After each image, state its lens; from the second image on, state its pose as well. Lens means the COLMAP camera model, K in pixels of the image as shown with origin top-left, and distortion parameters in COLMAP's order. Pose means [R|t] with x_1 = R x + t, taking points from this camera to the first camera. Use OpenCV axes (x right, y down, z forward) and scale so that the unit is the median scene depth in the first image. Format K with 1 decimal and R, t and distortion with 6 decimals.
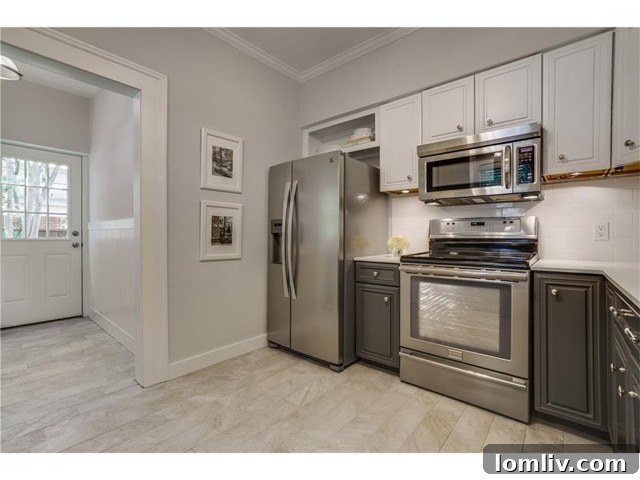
lens RADIAL K [[288.7, 0, 319.6], [0, 288.7, 237.5], [0, 0, 1]] dist [-0.003223, -0.000195]
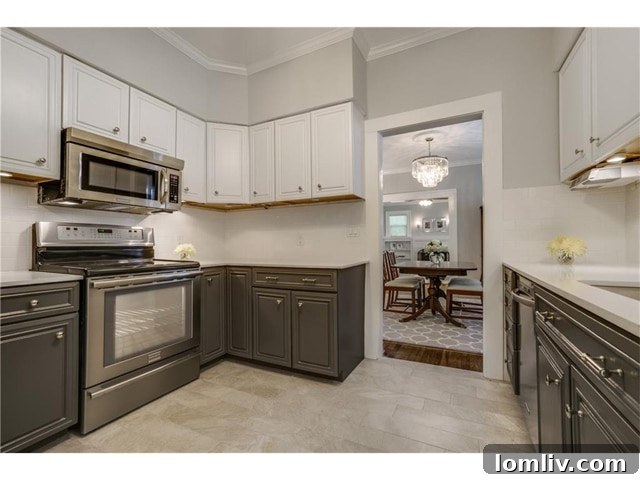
lens RADIAL K [[294.8, 0, 307.4], [0, 294.8, 241.7], [0, 0, 1]] dist [-0.002568, -0.000077]
pose [[-0.217051, 0.009425, 0.976115, -0.629862], [0.003619, 0.999954, -0.008850, -0.000195], [-0.976154, 0.001611, -0.217075, 0.623293]]
